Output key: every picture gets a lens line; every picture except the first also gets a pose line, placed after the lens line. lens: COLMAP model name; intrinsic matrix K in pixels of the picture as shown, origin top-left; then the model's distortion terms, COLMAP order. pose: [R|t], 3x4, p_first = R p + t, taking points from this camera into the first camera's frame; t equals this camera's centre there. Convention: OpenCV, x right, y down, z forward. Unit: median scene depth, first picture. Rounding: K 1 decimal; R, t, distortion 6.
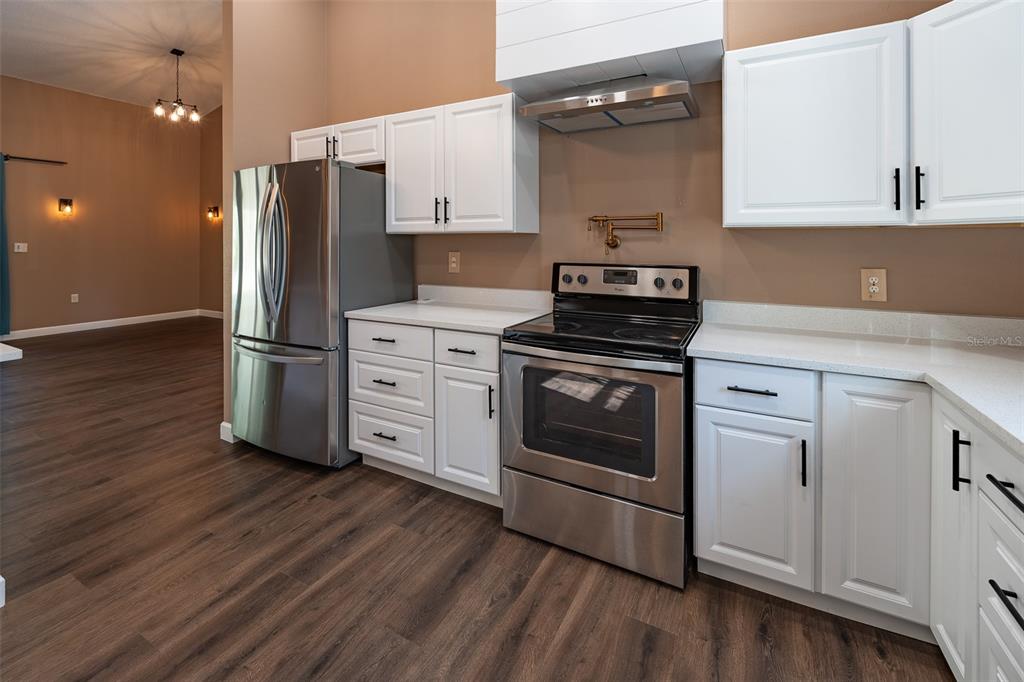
lens RADIAL K [[456.9, 0, 493.1], [0, 456.9, 237.5], [0, 0, 1]] dist [-0.008561, 0.002323]
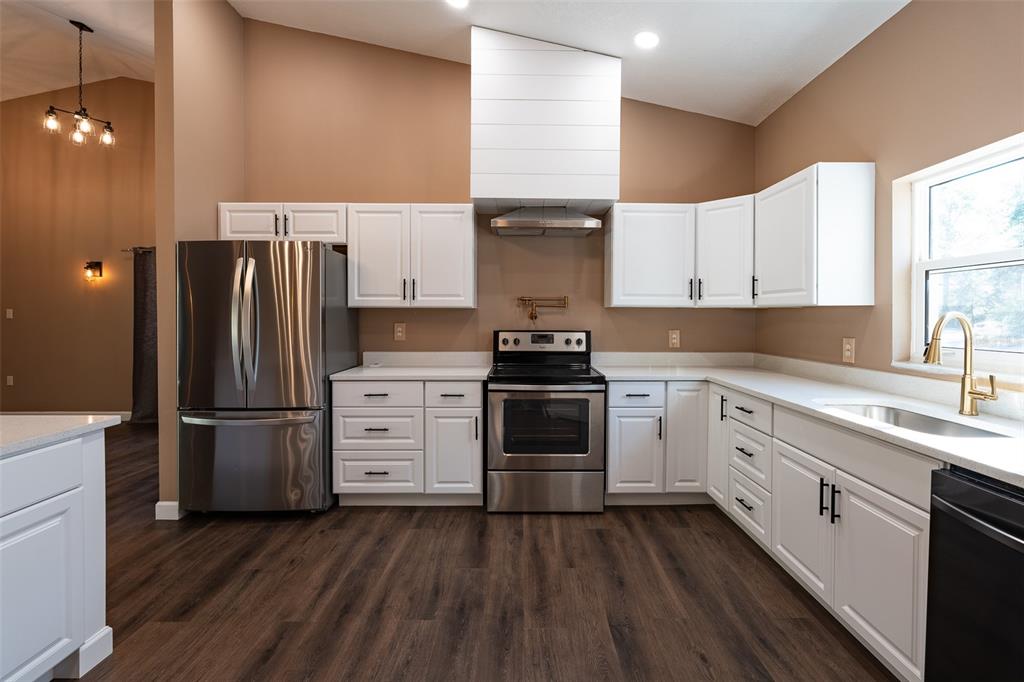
lens RADIAL K [[456.9, 0, 529.2], [0, 456.9, 321.7], [0, 0, 1]] dist [-0.008561, 0.002323]
pose [[0.868361, -0.003147, 0.495922, -0.486022], [-0.008137, 0.999755, 0.020593, 0.000233], [-0.495865, -0.021917, 0.868123, -0.260321]]
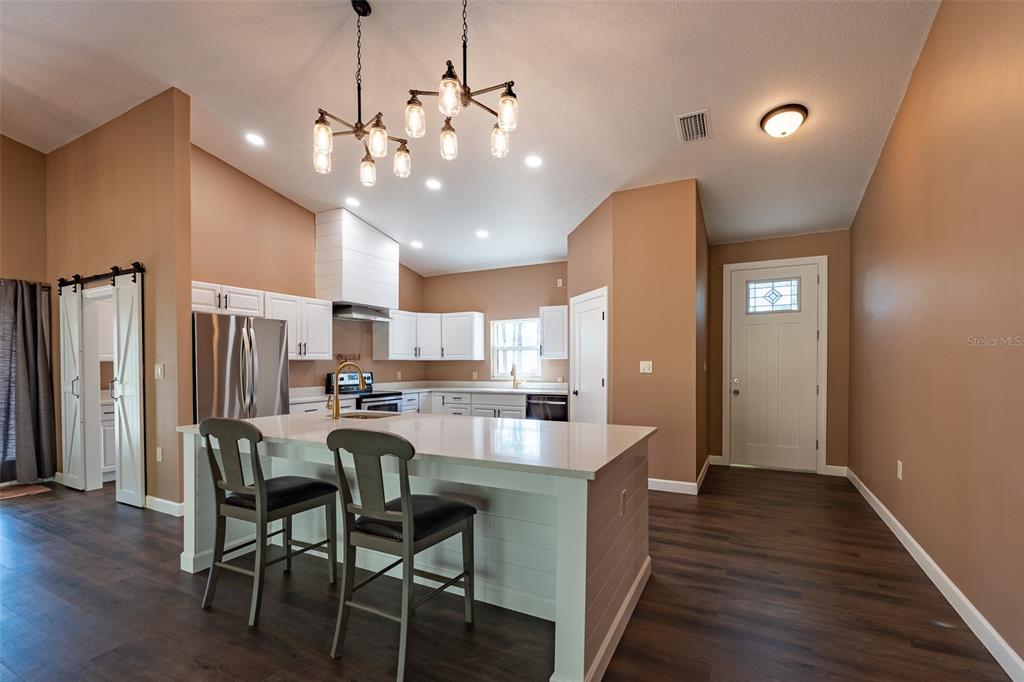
lens RADIAL K [[456.9, 0, 540.2], [0, 456.9, 363.8], [0, 0, 1]] dist [-0.008561, 0.002323]
pose [[-0.071885, 0.000614, 0.997413, -2.434562], [-0.005920, 0.999982, -0.001042, 0.003288], [-0.997395, -0.005980, -0.071880, 0.090868]]
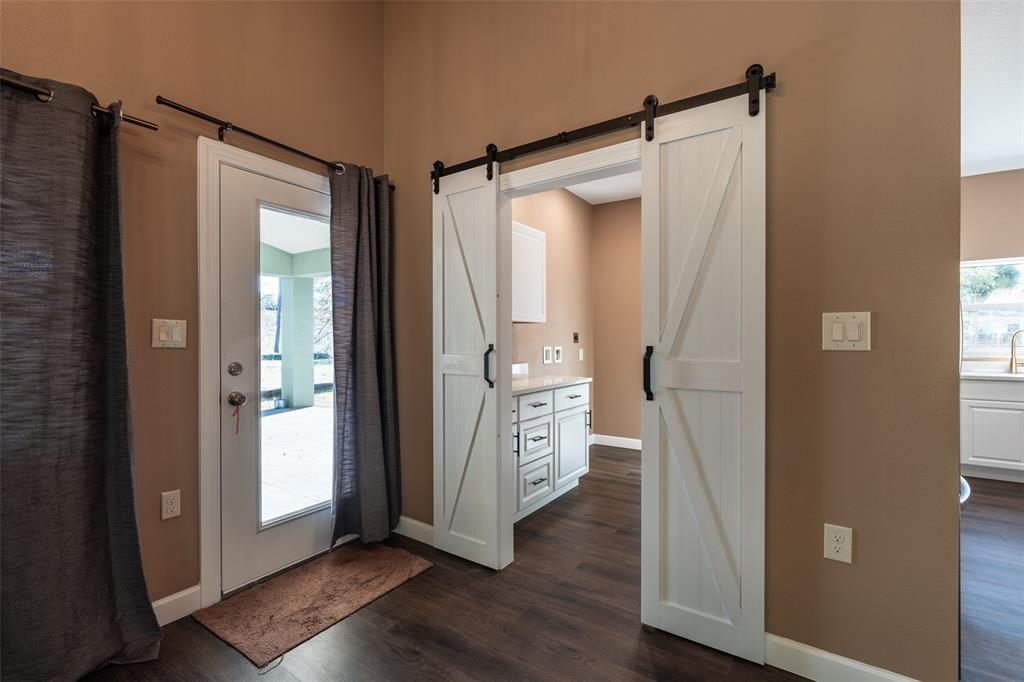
lens RADIAL K [[456.9, 0, 525.0], [0, 456.9, 338.1], [0, 0, 1]] dist [-0.008561, 0.002323]
pose [[0.060924, 0.005212, 0.998129, -1.335641], [-0.009251, 0.999946, -0.004656, 0.056275], [-0.998100, -0.008950, 0.060969, 1.802326]]
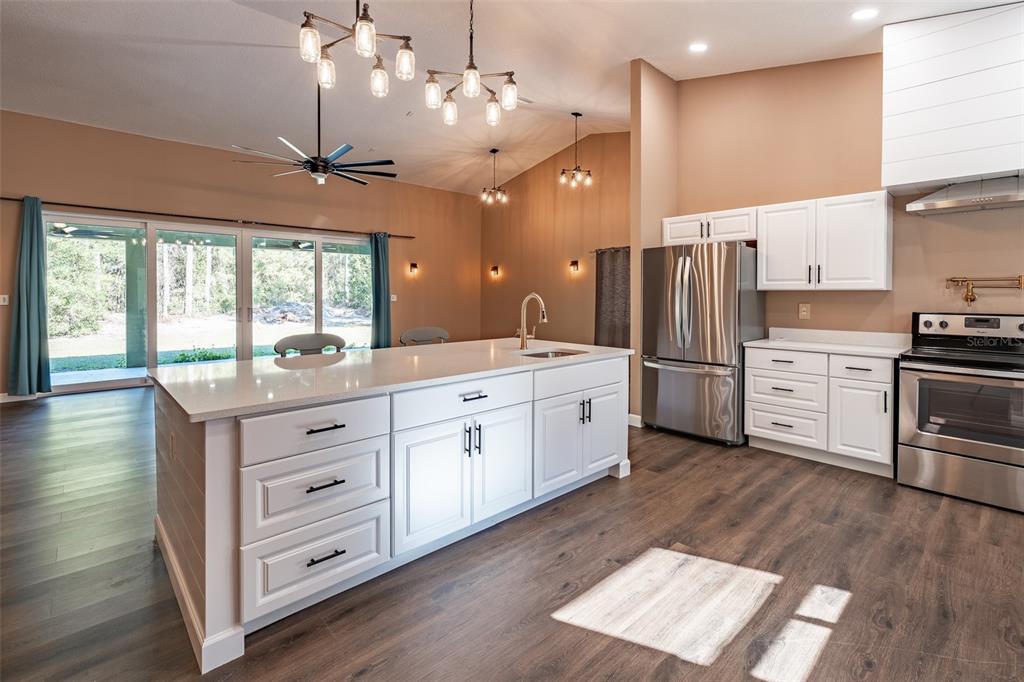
lens RADIAL K [[467.3, 0, 504.9], [0, 467.3, 298.4], [0, 0, 1]] dist [-0.004360, 0.000351]
pose [[0.947967, 0.007694, -0.318274, -0.615075], [-0.002805, 0.999871, 0.015817, -0.004093], [0.318355, -0.014101, 0.947867, -0.745271]]
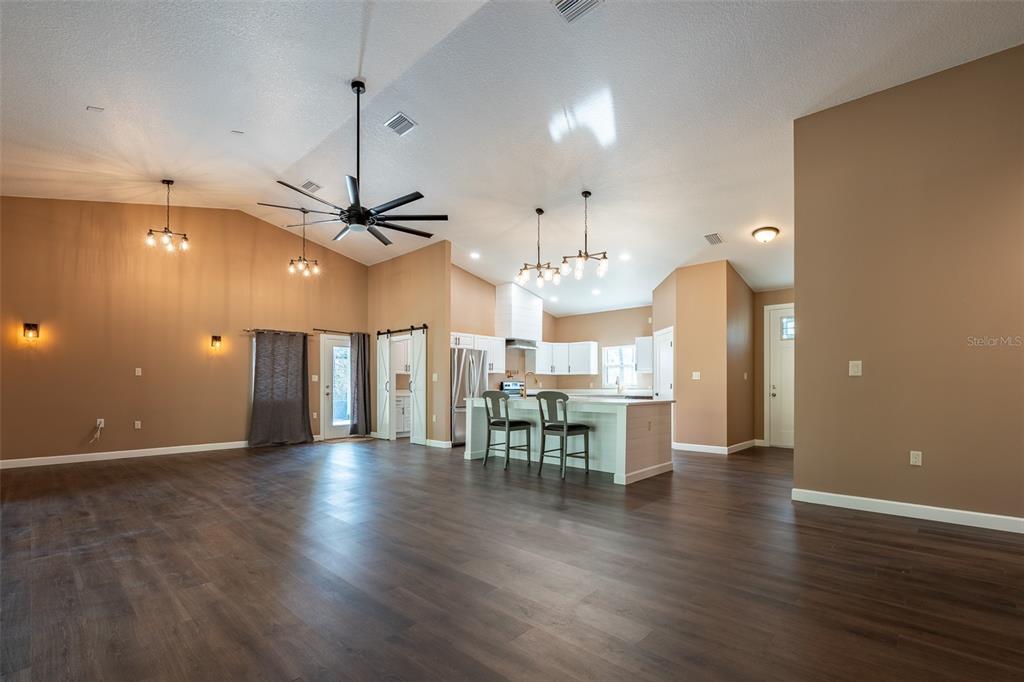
lens RADIAL K [[456.9, 0, 516.8], [0, 456.9, 387.0], [0, 0, 1]] dist [-0.008561, 0.002323]
pose [[0.233960, -0.002593, 0.972243, -3.850244], [-0.011011, 0.999925, 0.005316, 0.084940], [-0.972184, -0.011949, 0.233914, -0.029045]]
